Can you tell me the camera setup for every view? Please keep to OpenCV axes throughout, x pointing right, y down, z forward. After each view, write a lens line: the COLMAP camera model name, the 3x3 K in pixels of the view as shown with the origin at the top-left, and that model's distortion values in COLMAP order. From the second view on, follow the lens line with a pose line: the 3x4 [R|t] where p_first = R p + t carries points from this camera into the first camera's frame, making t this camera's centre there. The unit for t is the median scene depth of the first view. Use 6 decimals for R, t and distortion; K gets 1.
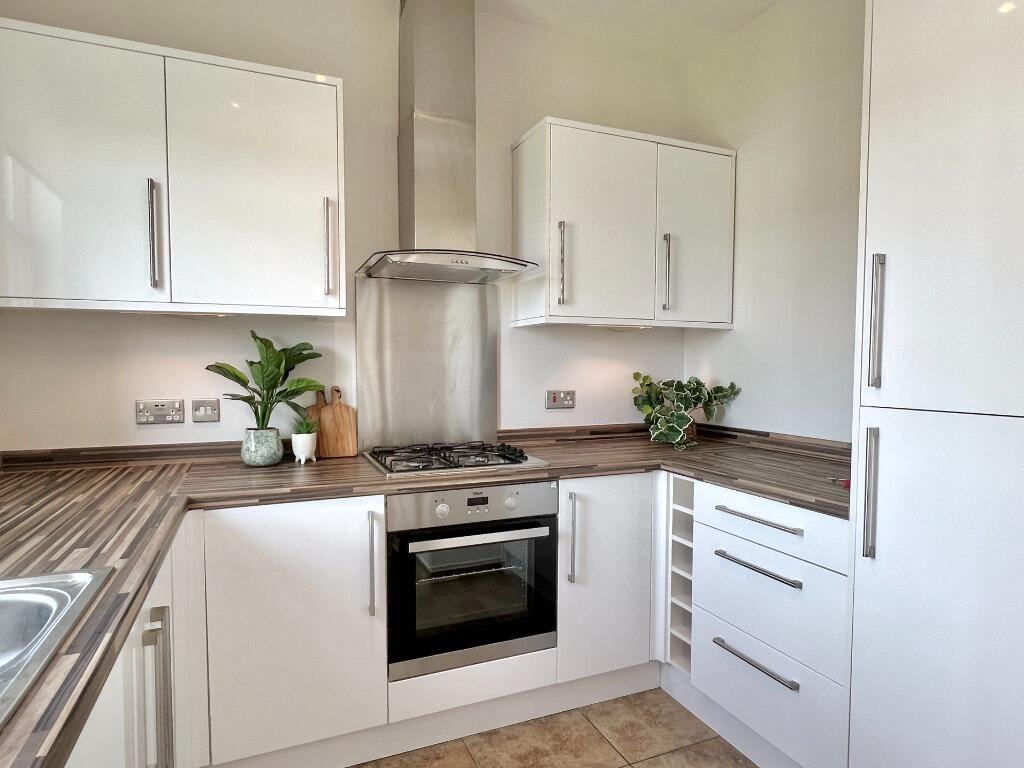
lens RADIAL K [[591.2, 0, 513.8], [0, 591.2, 395.4], [0, 0, 1]] dist [0.000443, -0.000957]
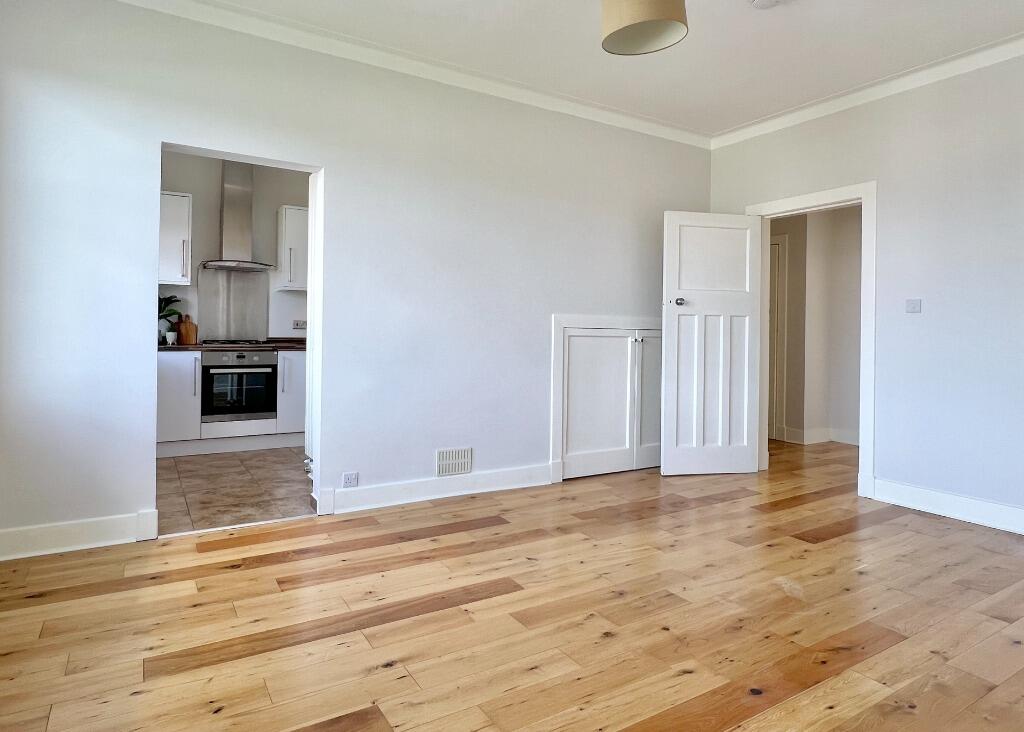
lens RADIAL K [[595.8, 0, 507.3], [0, 595.8, 329.3], [0, 0, 1]] dist [0.001097, 0.001747]
pose [[0.989712, 0.014463, 0.142339, 0.673786], [-0.006304, 0.998319, -0.057611, 0.187146], [-0.142933, 0.056121, 0.988140, -1.647835]]
